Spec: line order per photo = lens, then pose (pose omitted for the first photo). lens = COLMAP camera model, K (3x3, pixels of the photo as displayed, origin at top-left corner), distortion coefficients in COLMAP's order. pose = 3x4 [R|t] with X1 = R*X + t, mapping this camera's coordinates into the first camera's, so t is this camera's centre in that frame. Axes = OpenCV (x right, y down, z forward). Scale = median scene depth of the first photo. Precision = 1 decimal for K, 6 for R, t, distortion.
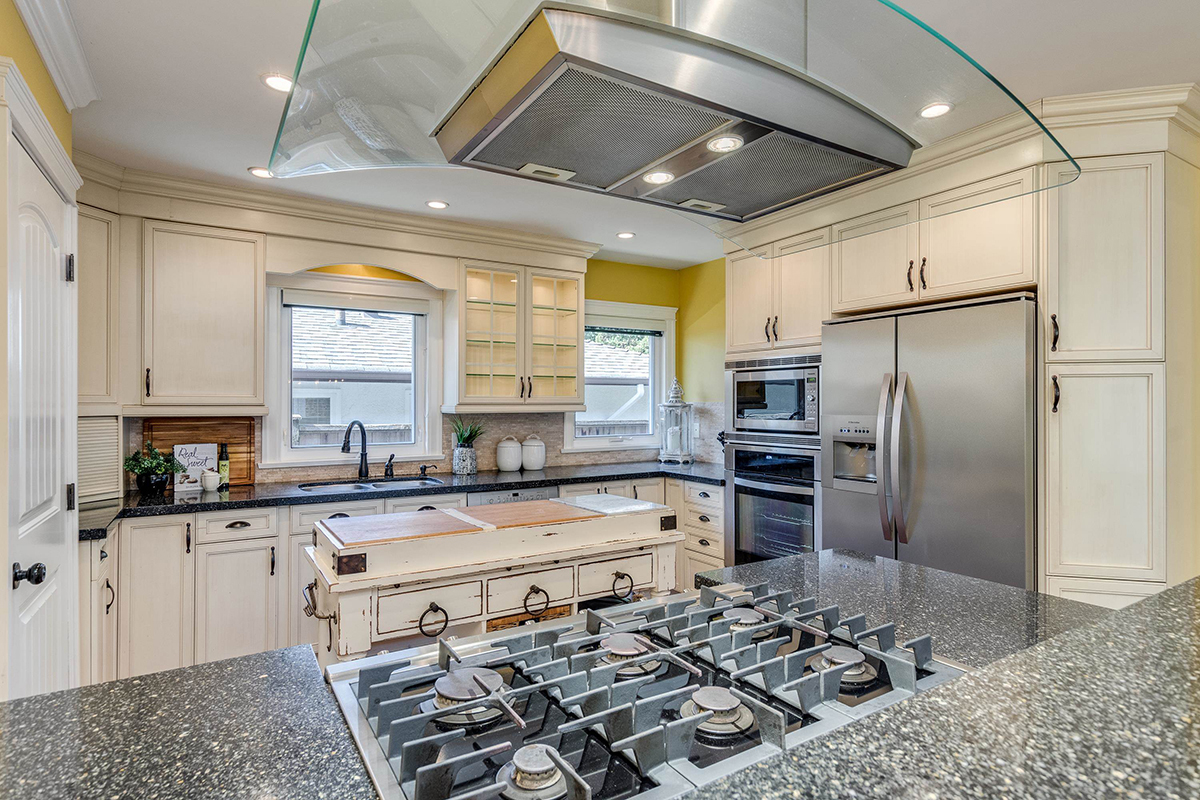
lens RADIAL K [[623.1, 0, 600.3], [0, 623.1, 404.6], [0, 0, 1]] dist [0.001124, -0.000040]
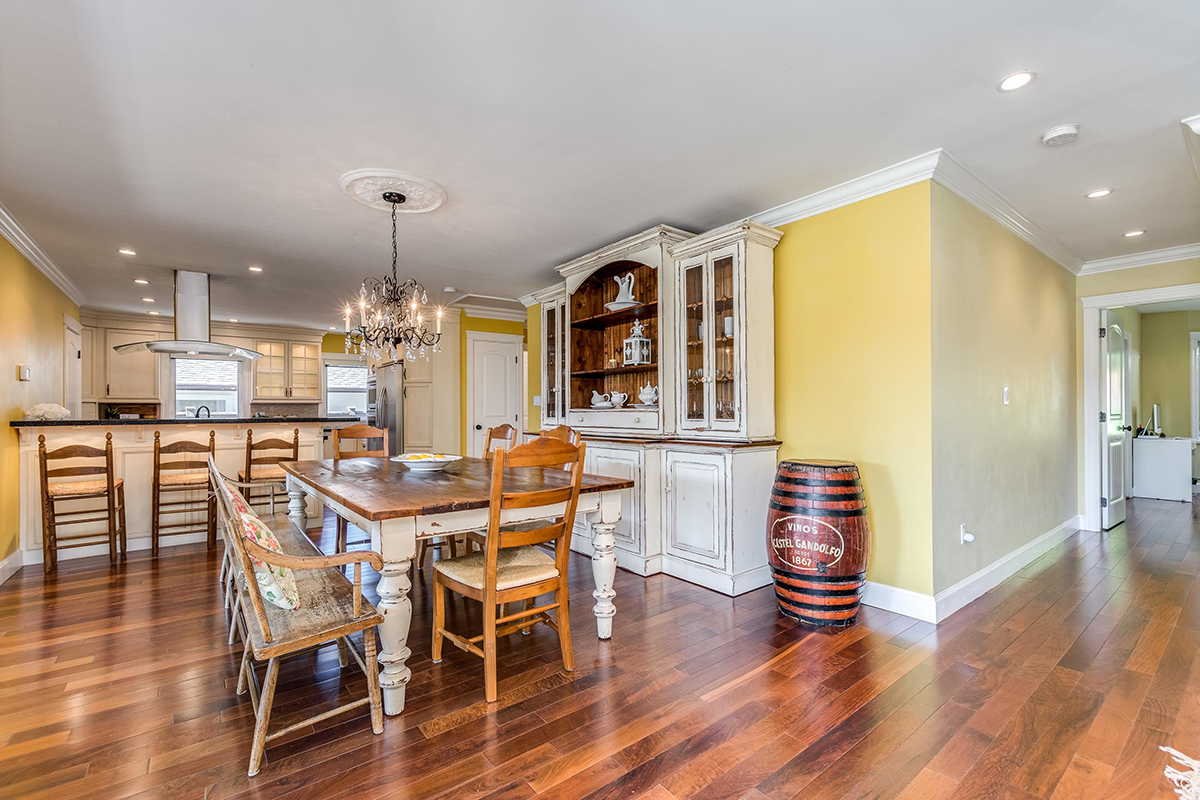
lens RADIAL K [[511.5, 0, 587.3], [0, 511.5, 410.4], [0, 0, 1]] dist [0.000959, 0.000138]
pose [[0.995191, -0.006400, 0.097744, 0.939502], [0.006650, 0.999975, -0.002232, 0.060843], [-0.097727, 0.002871, 0.995209, -1.179471]]
